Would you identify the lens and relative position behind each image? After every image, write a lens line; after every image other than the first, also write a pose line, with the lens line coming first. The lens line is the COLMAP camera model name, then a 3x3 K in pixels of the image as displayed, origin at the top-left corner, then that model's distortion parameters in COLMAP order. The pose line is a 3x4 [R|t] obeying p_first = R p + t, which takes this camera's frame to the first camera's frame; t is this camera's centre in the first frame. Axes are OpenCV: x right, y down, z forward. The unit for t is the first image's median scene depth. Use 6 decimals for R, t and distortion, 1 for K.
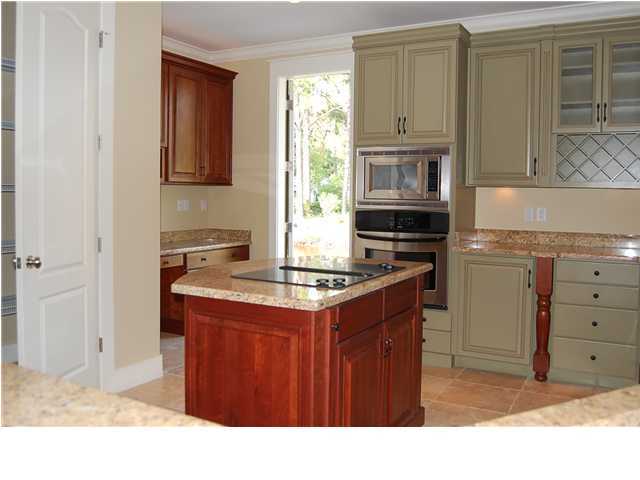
lens RADIAL K [[559.5, 0, 312.7], [0, 559.5, 220.9], [0, 0, 1]] dist [-0.070223, -0.002615]
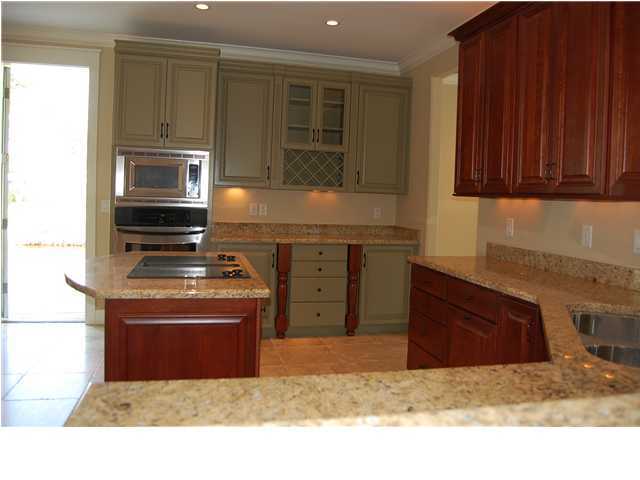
lens RADIAL K [[498.4, 0, 319.2], [0, 498.4, 217.2], [0, 0, 1]] dist [-0.082195, 0.001509]
pose [[0.730455, -0.013742, 0.682822, -0.308151], [0.007042, 0.999896, 0.012590, -0.009518], [-0.682924, -0.004388, 0.730476, 0.080317]]
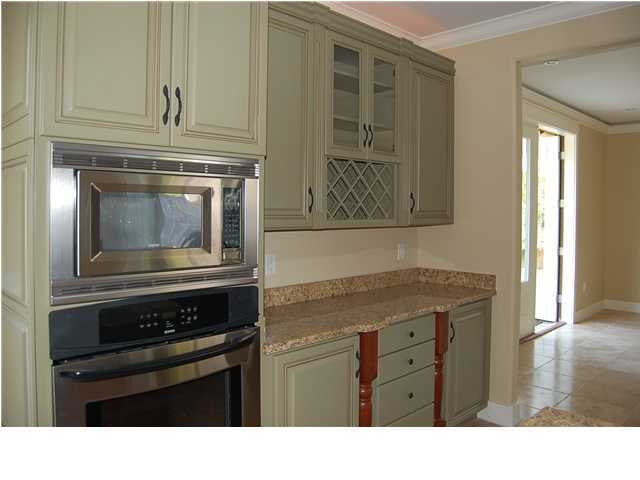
lens RADIAL K [[498.4, 0, 319.2], [0, 498.4, 217.2], [0, 0, 1]] dist [-0.082195, 0.001509]
pose [[0.279104, -0.027184, 0.959876, -0.203565], [0.044293, 0.998900, 0.015410, -0.088327], [-0.959239, 0.038214, 0.280001, 0.838529]]
